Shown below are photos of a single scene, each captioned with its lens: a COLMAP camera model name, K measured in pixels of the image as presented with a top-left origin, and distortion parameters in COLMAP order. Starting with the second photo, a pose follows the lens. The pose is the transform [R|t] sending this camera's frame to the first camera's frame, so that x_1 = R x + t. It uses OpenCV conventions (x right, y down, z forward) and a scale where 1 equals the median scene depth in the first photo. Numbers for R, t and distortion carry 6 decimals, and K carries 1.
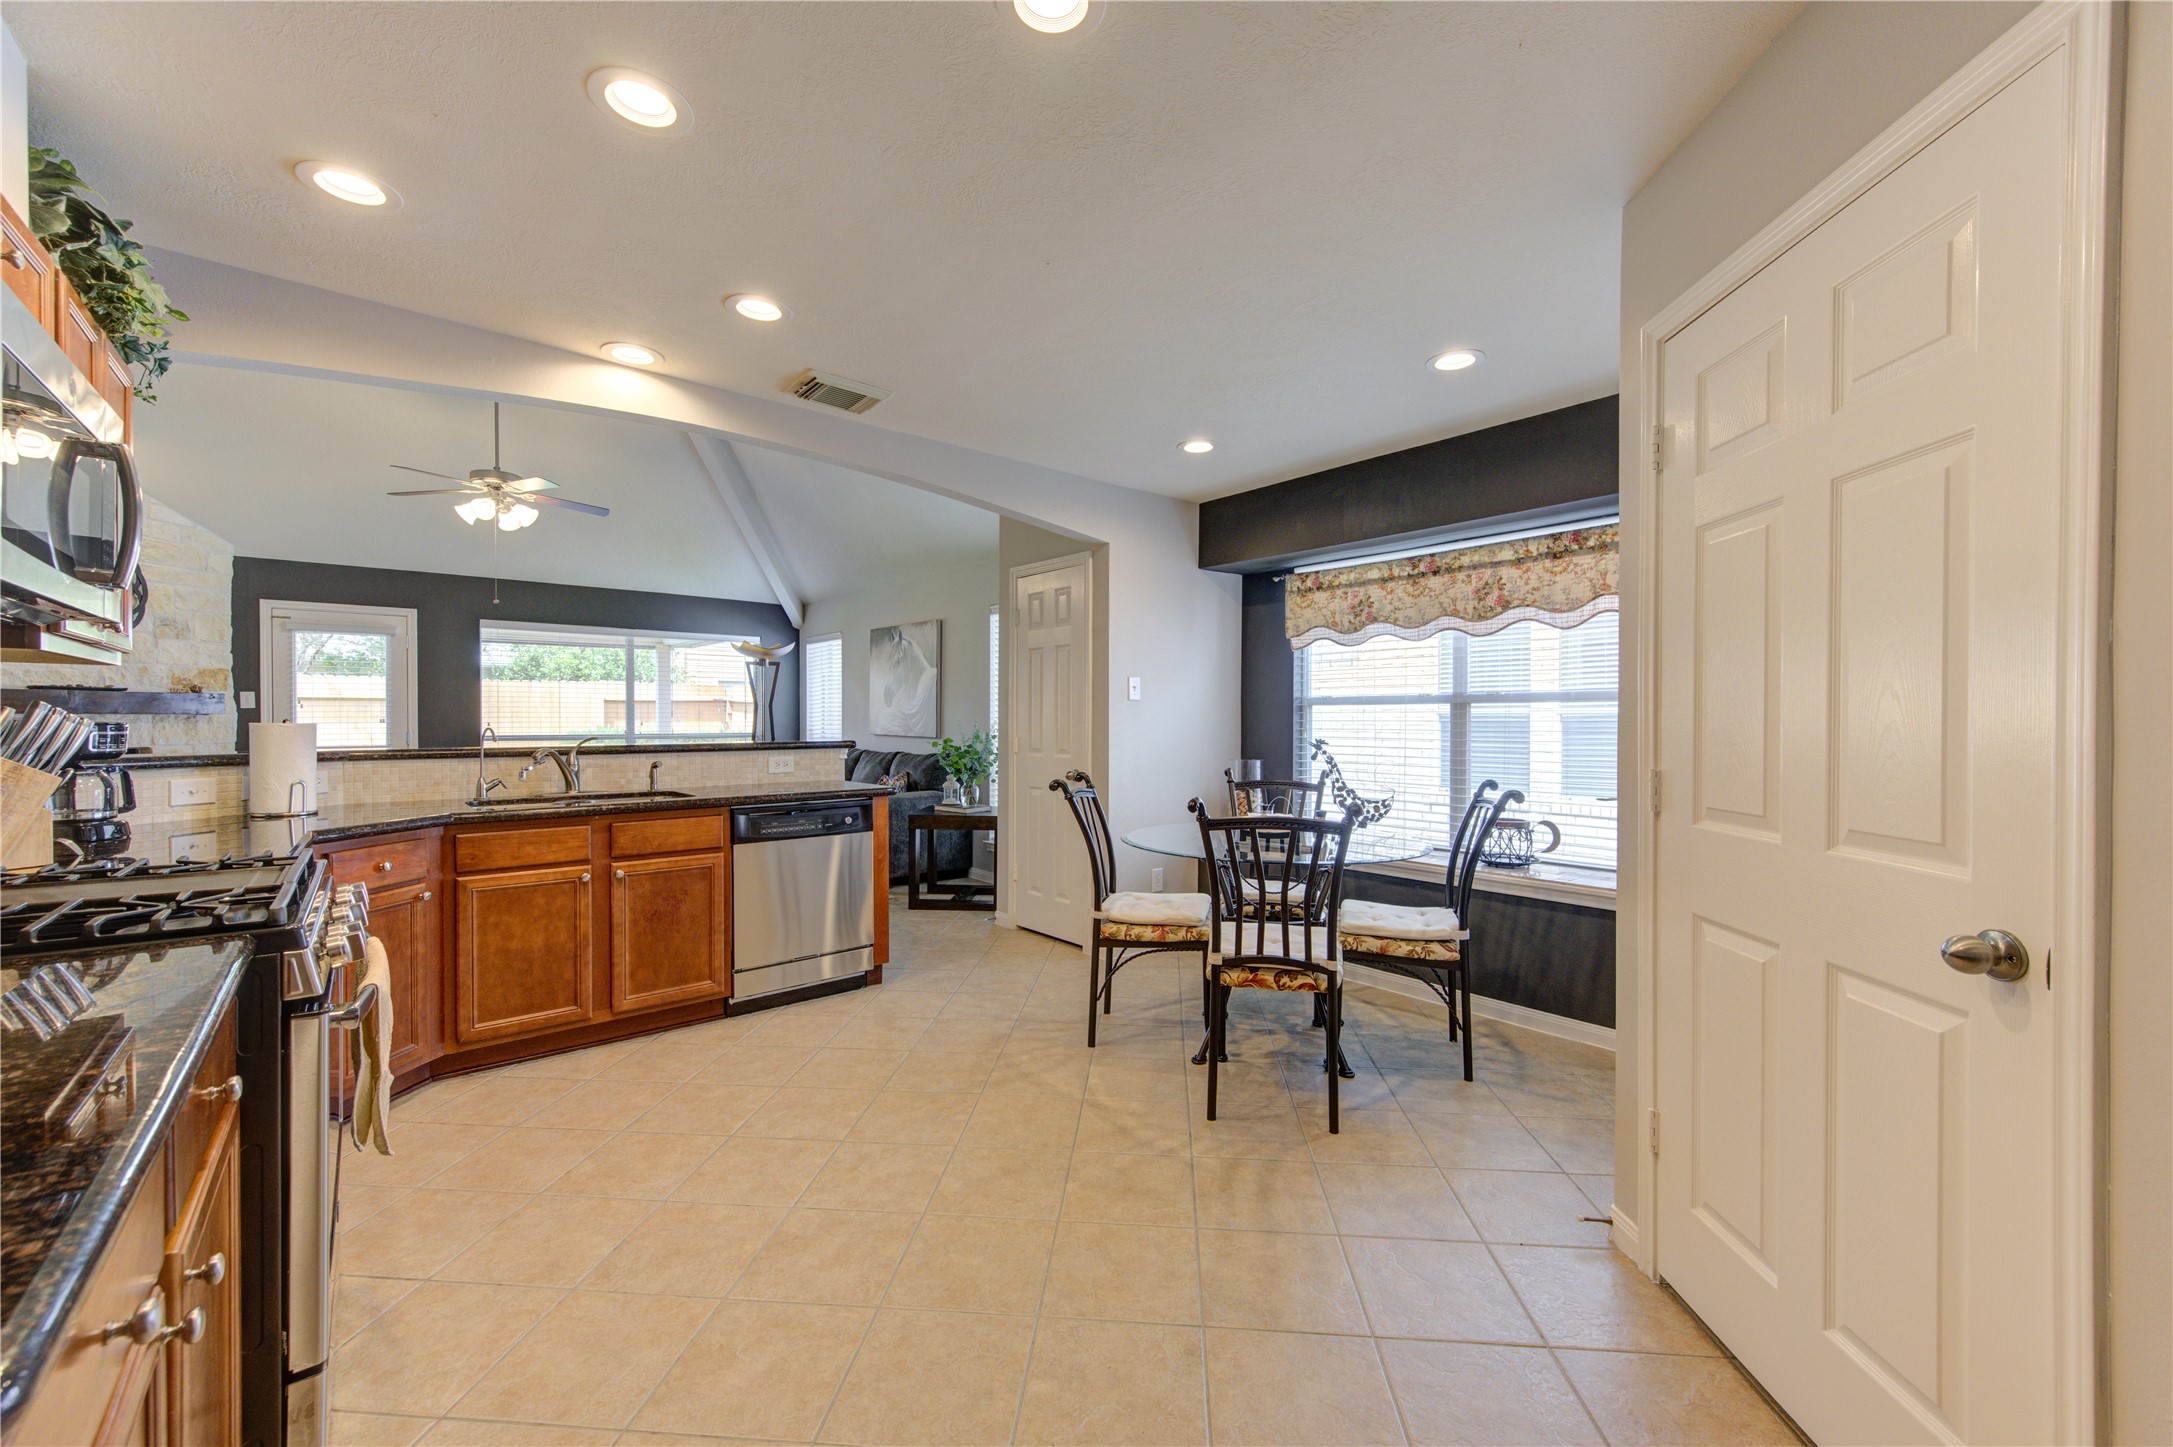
lens RADIAL K [[845.8, 0, 1086.5], [0, 845.8, 723.5], [0, 0, 1]] dist [0.001411, -0.000032]
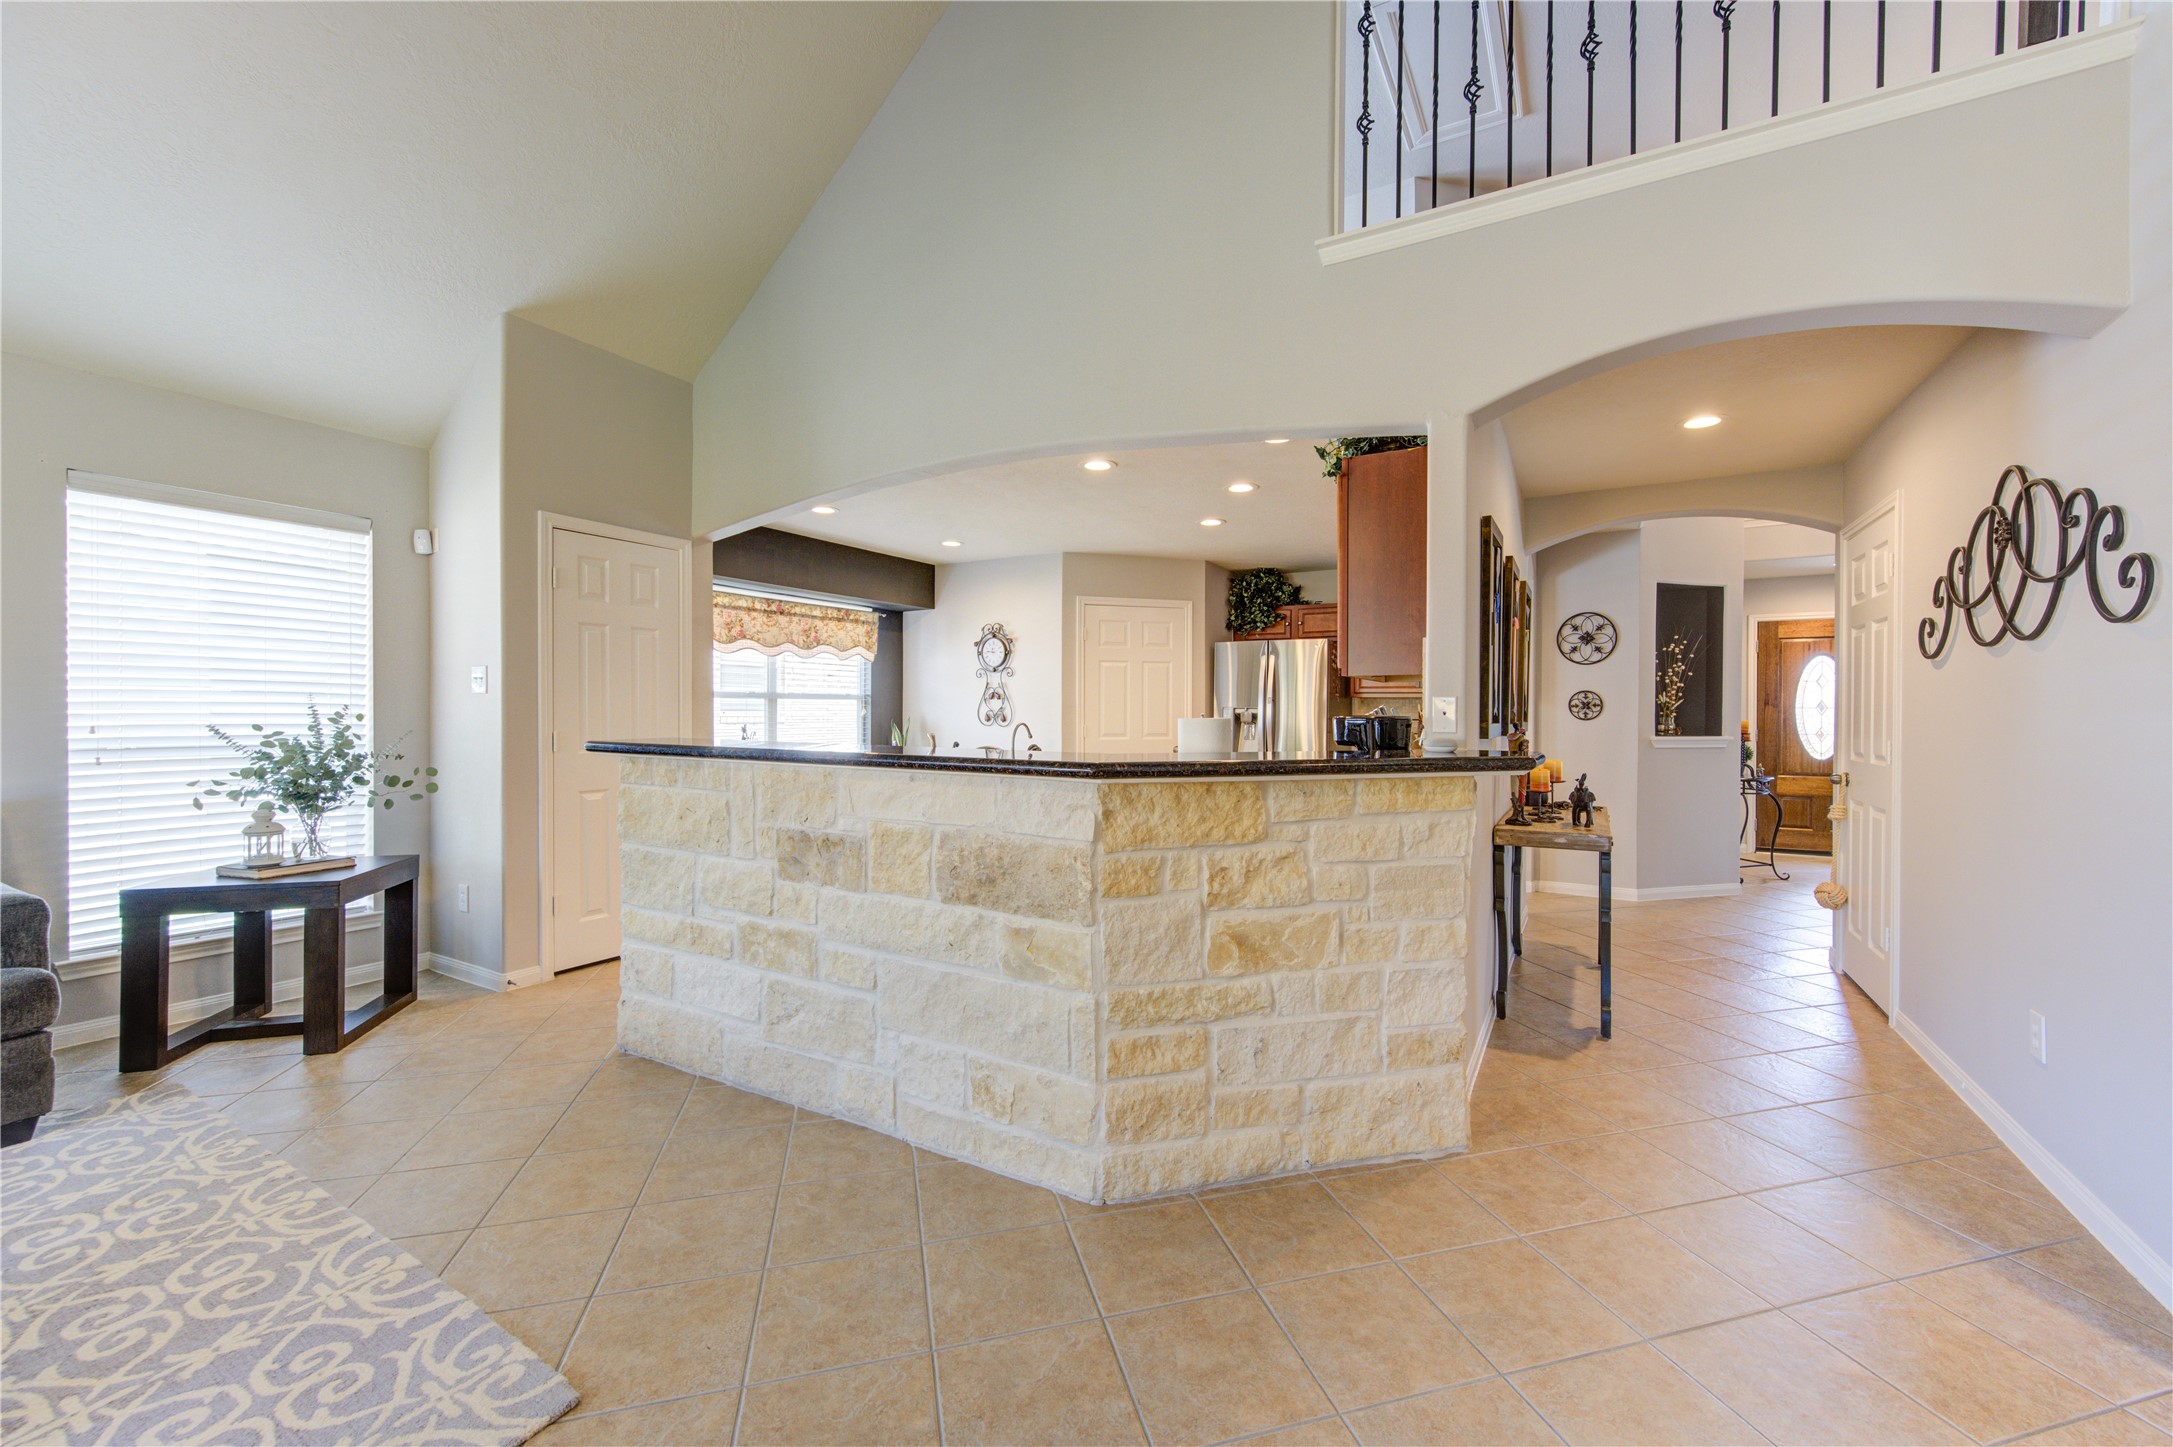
lens RADIAL K [[849.4, 0, 1105.0], [0, 849.4, 713.4], [0, 0, 1]] dist [0.005787, -0.000500]
pose [[-0.340564, -0.006176, 0.940201, -1.238557], [-0.001673, 0.999981, 0.005963, -0.007272], [-0.940220, 0.000457, -0.340568, 0.984573]]
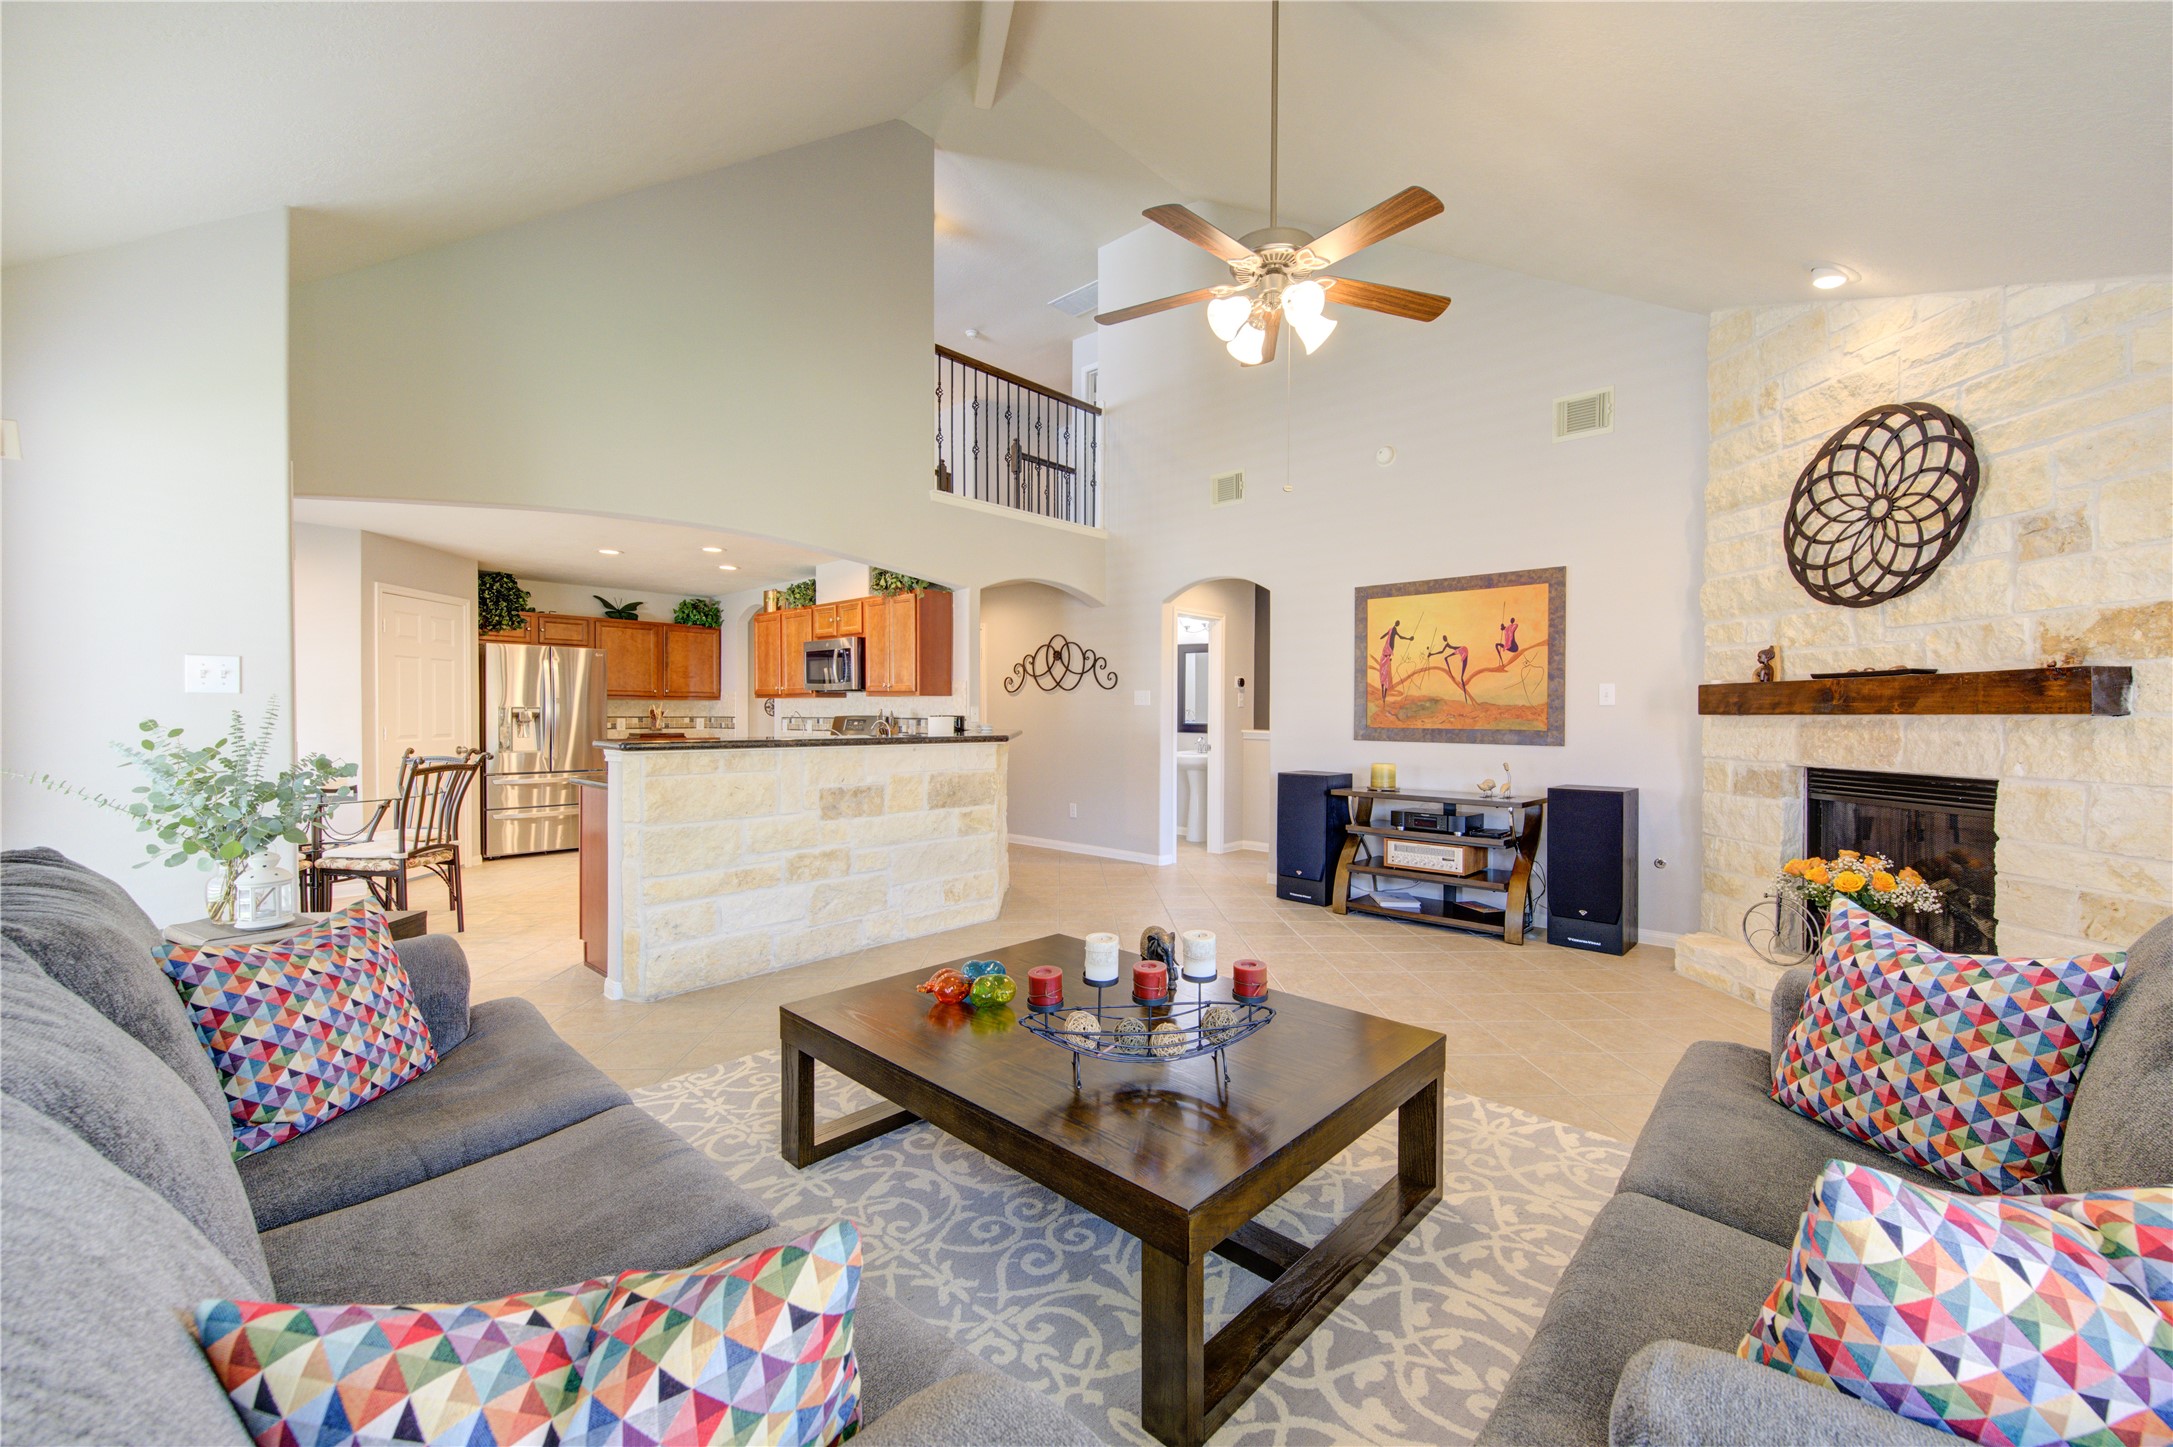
lens RADIAL K [[860.7, 0, 1104.1], [0, 860.7, 721.5], [0, 0, 1]] dist [-0.000476, -0.000265]
pose [[-0.991467, -0.005458, -0.130241, -0.732643], [-0.007491, 0.999858, 0.015125, -0.015561], [0.130140, 0.015972, -0.991367, 2.106498]]
